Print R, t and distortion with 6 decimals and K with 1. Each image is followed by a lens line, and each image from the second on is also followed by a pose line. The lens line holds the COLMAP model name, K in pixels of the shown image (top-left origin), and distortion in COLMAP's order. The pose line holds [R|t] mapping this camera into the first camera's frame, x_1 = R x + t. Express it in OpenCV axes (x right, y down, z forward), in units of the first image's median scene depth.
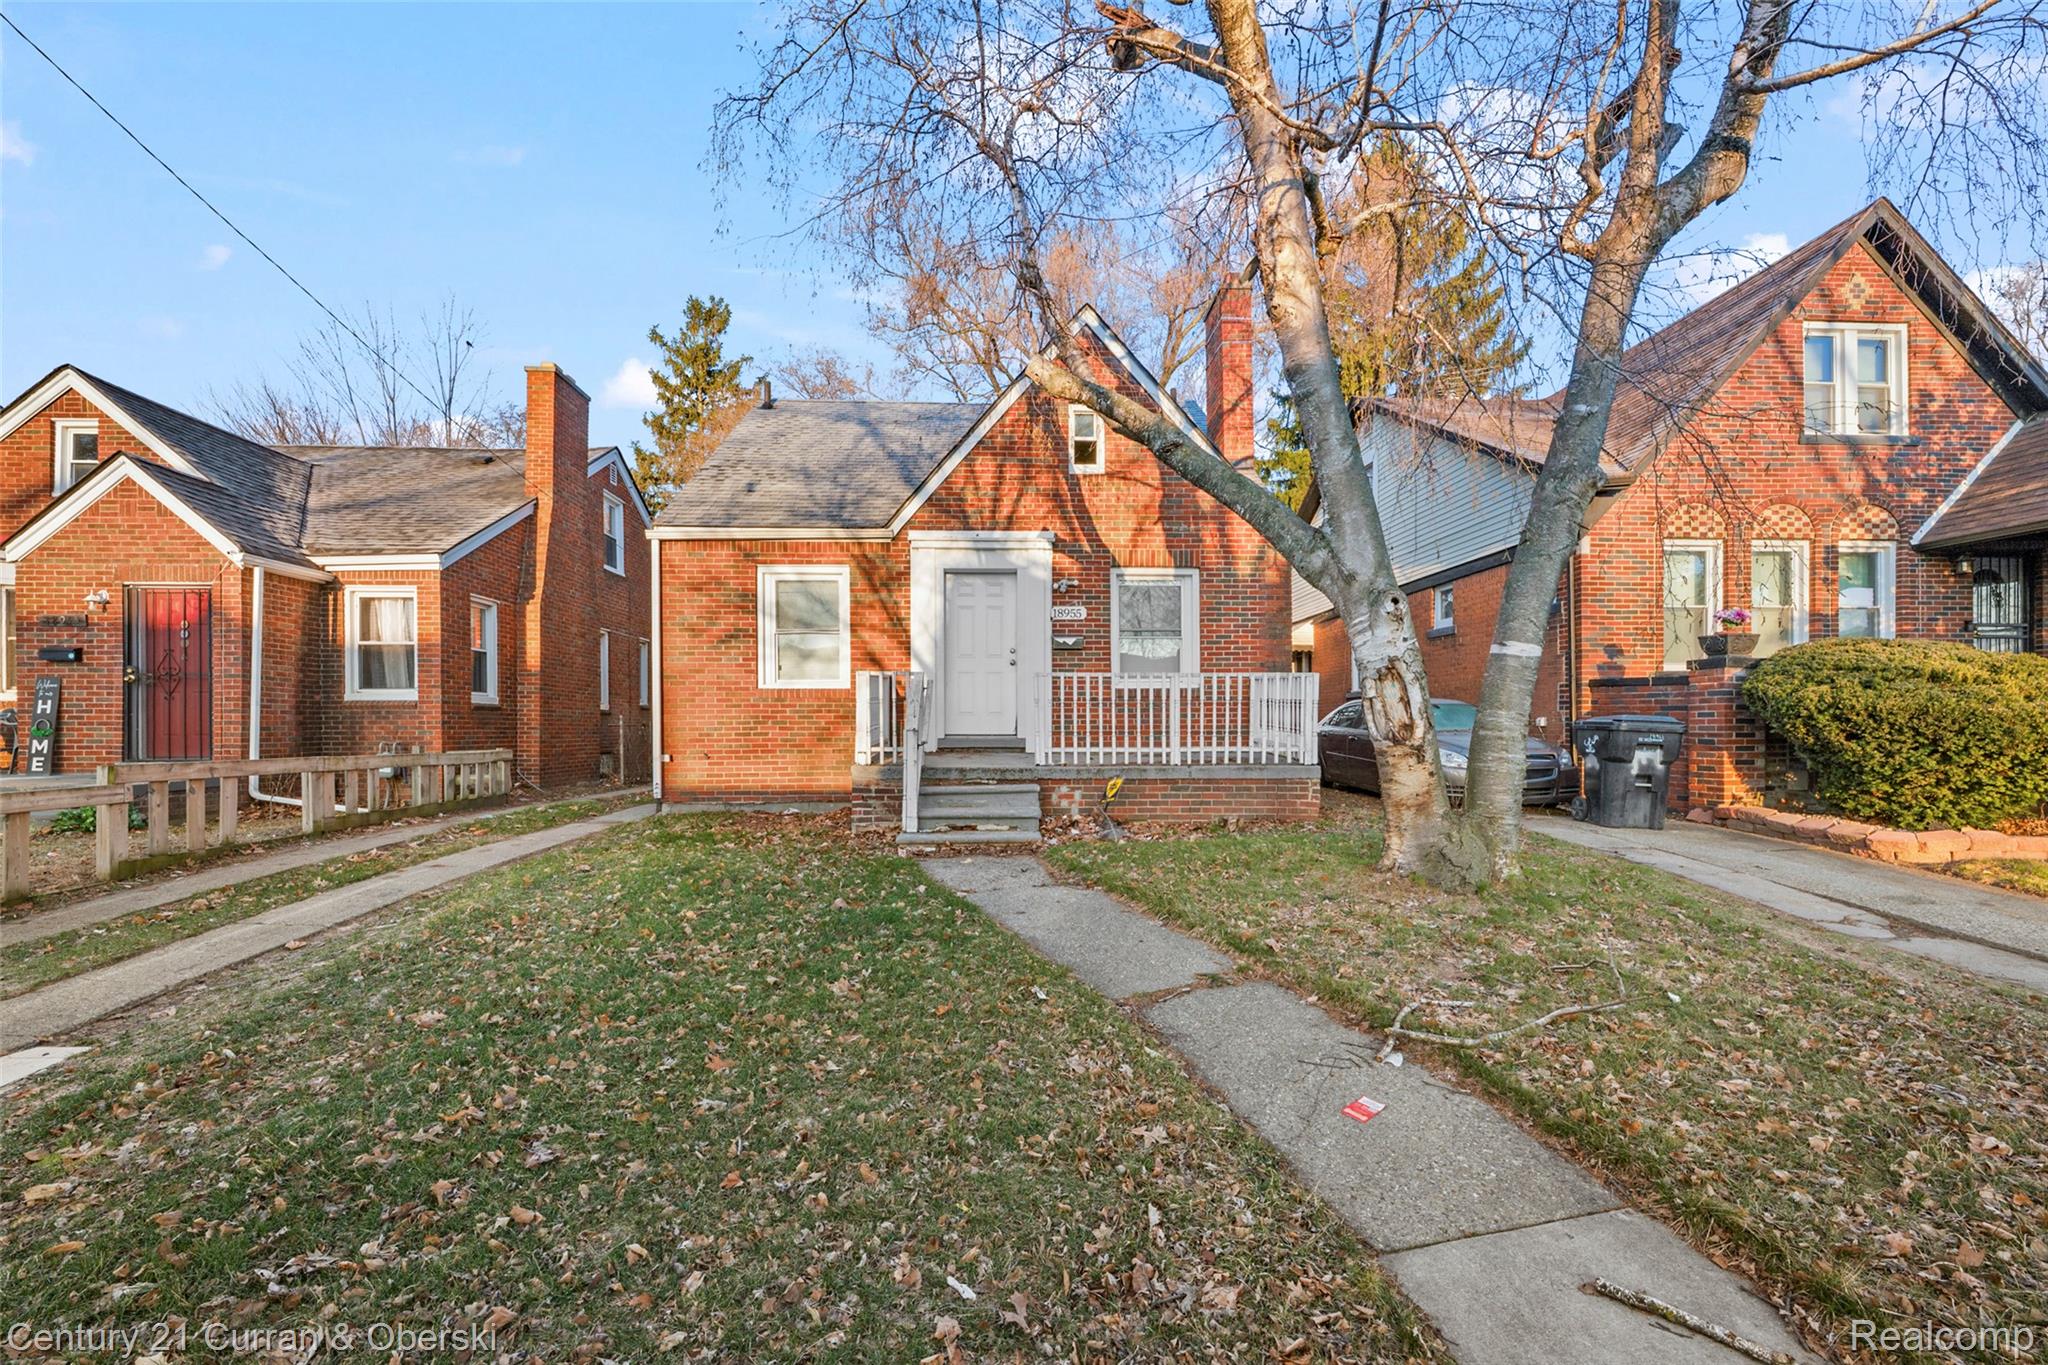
lens RADIAL K [[823.4, 0, 1022.2], [0, 823.4, 723.2], [0, 0, 1]] dist [0.001799, -0.000380]
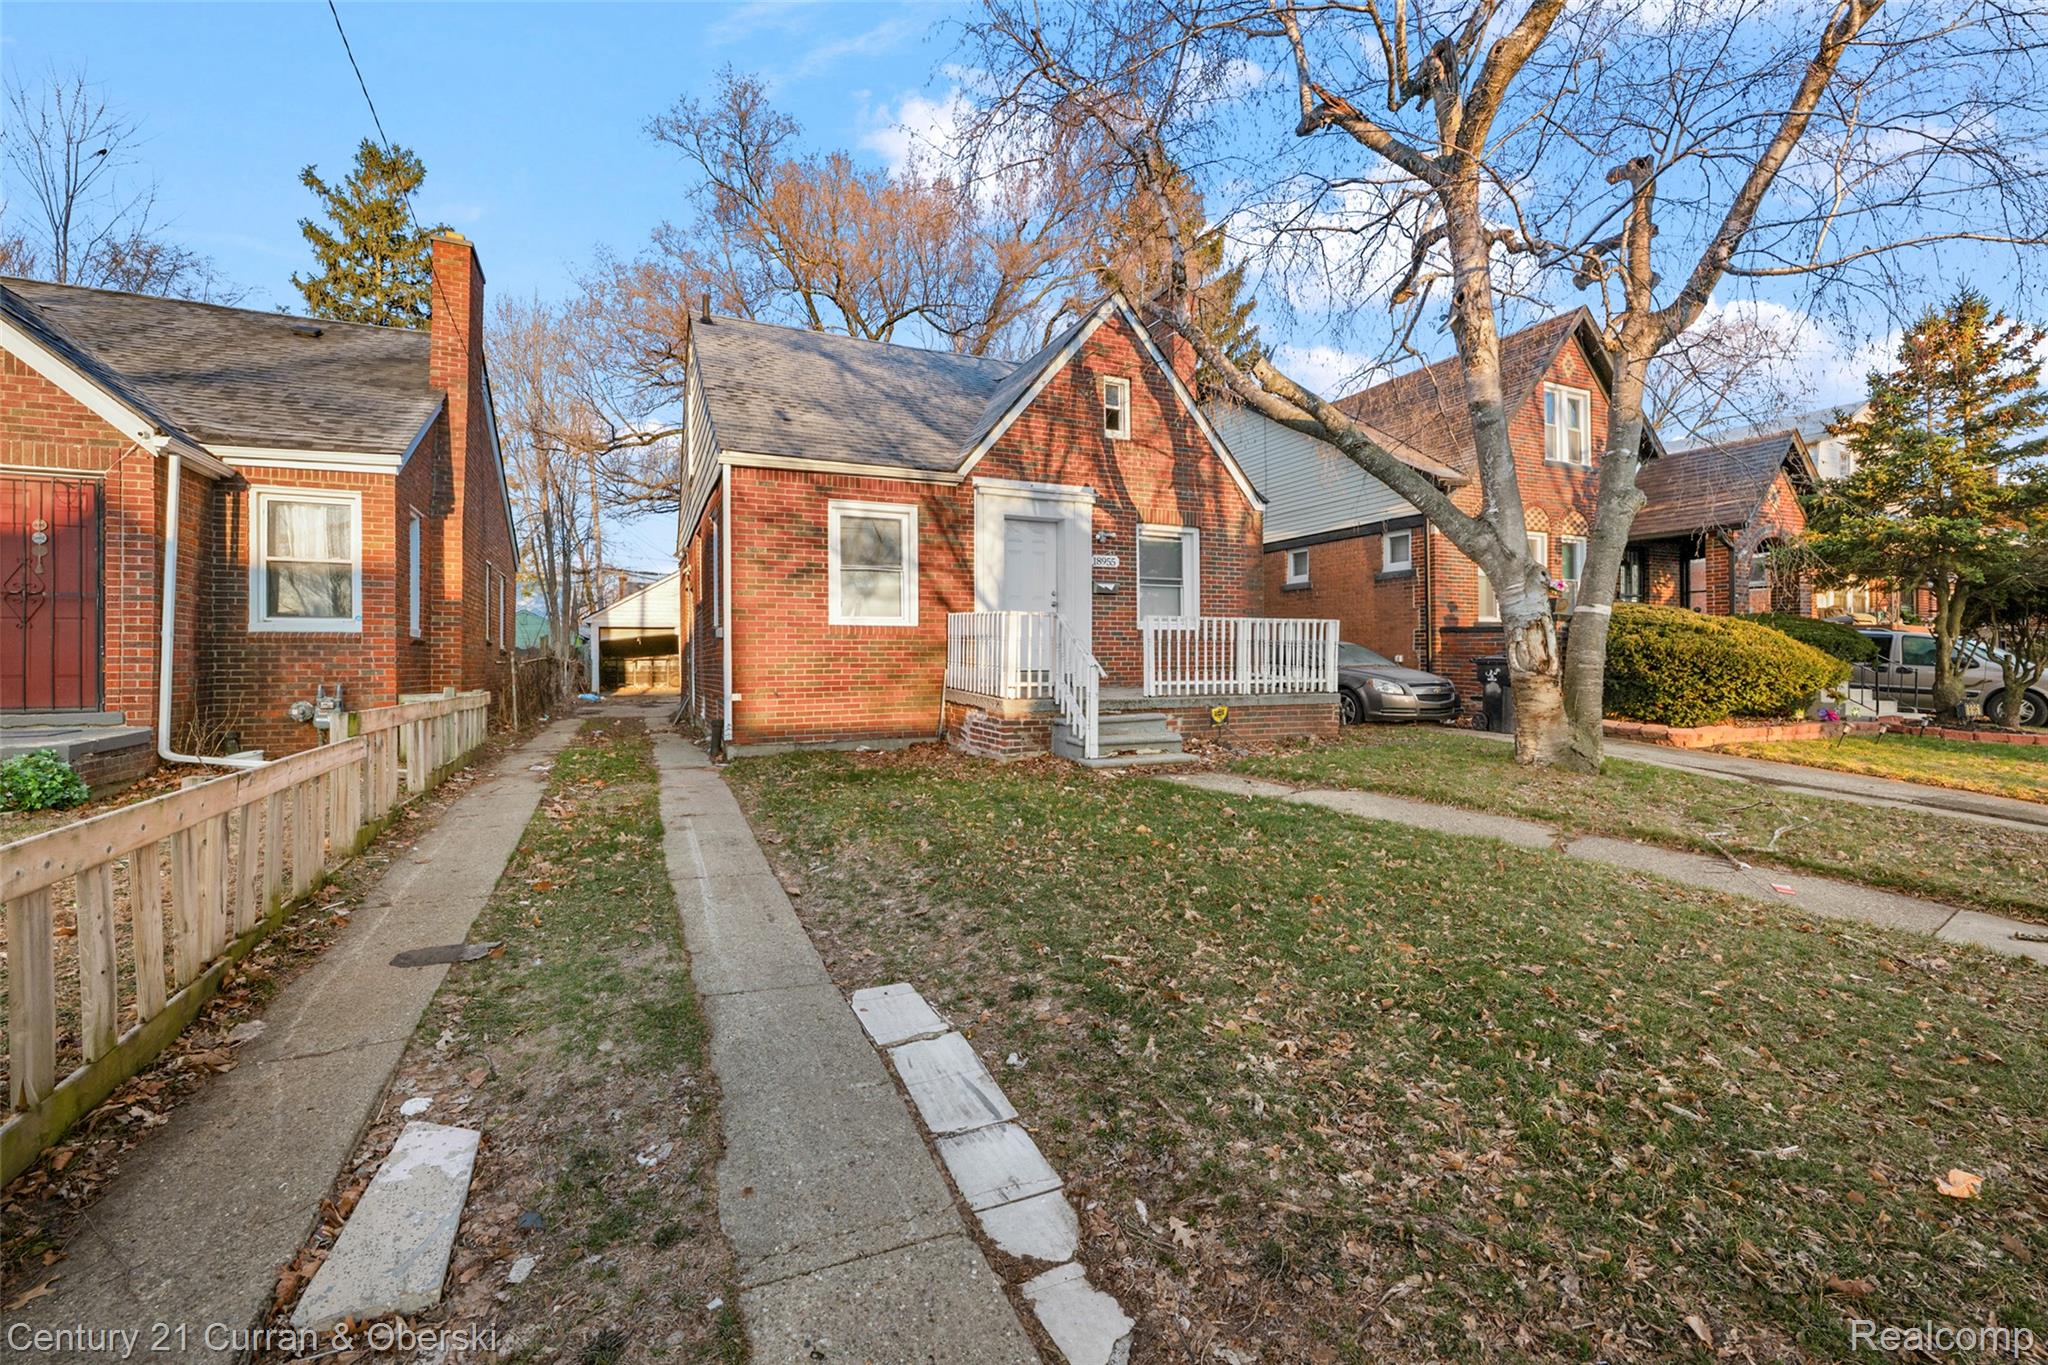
lens RADIAL K [[823.4, 0, 1011.2], [0, 823.4, 658.2], [0, 0, 1]] dist [0.001799, -0.000380]
pose [[0.928735, 0.000030, 0.370745, -0.480320], [0.000995, 0.999996, -0.002572, 0.000152], [-0.370743, 0.002758, 0.928731, 0.007251]]
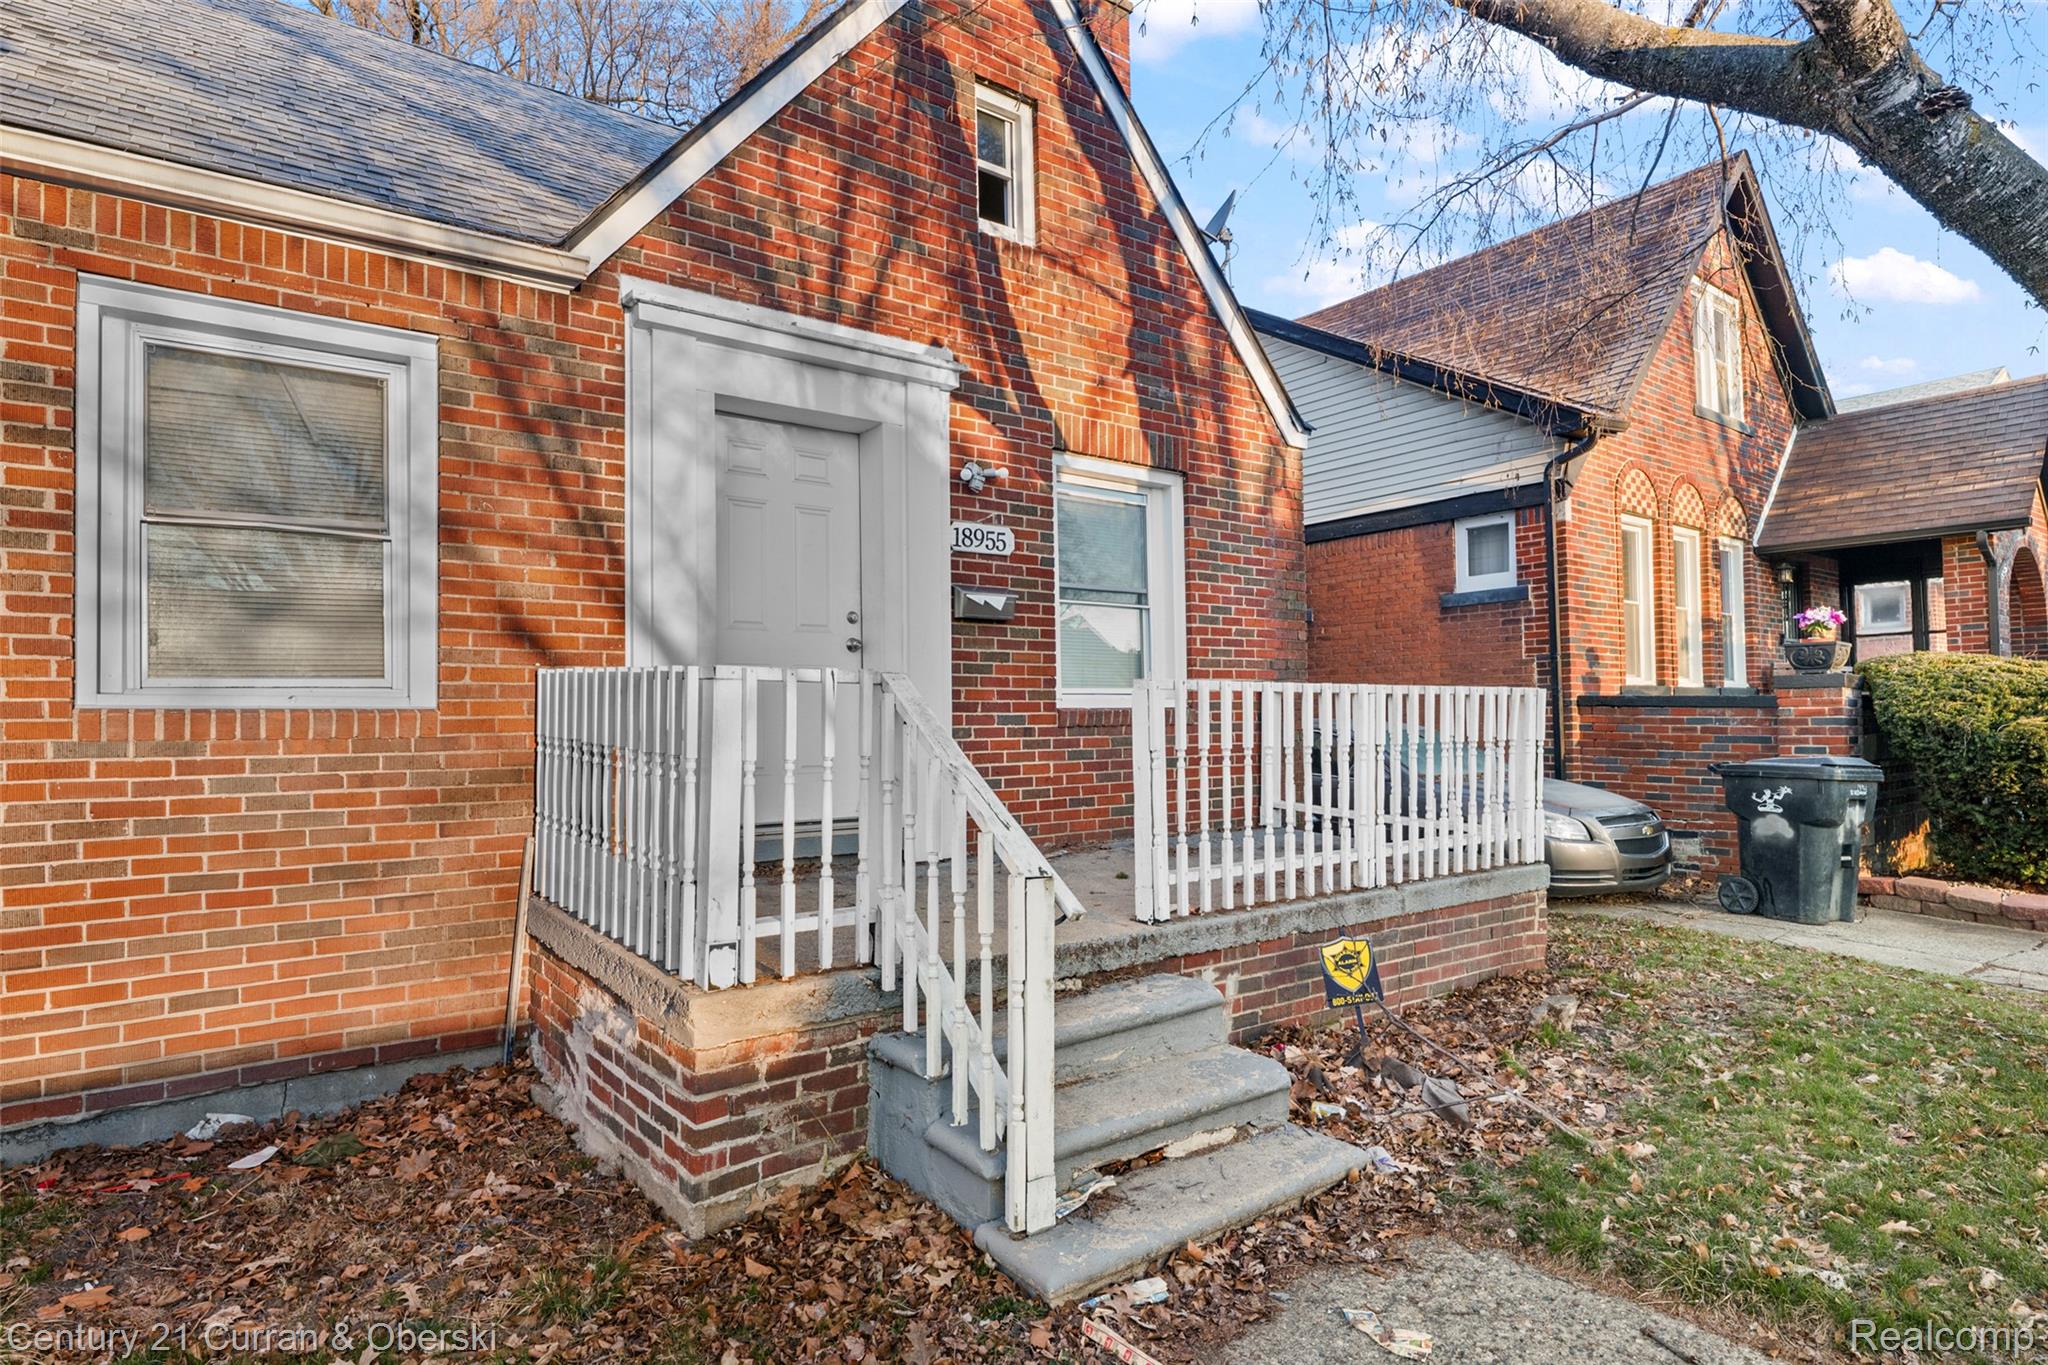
lens RADIAL K [[1109.0, 0, 1018.9], [0, 1109.0, 694.0], [0, 0, 1]] dist [0.004663, -0.000158]
pose [[0.821458, 0.008257, 0.570209, -0.271005], [0.009149, 0.999576, -0.027655, -0.034020], [-0.570196, 0.027935, 0.821034, 0.500216]]
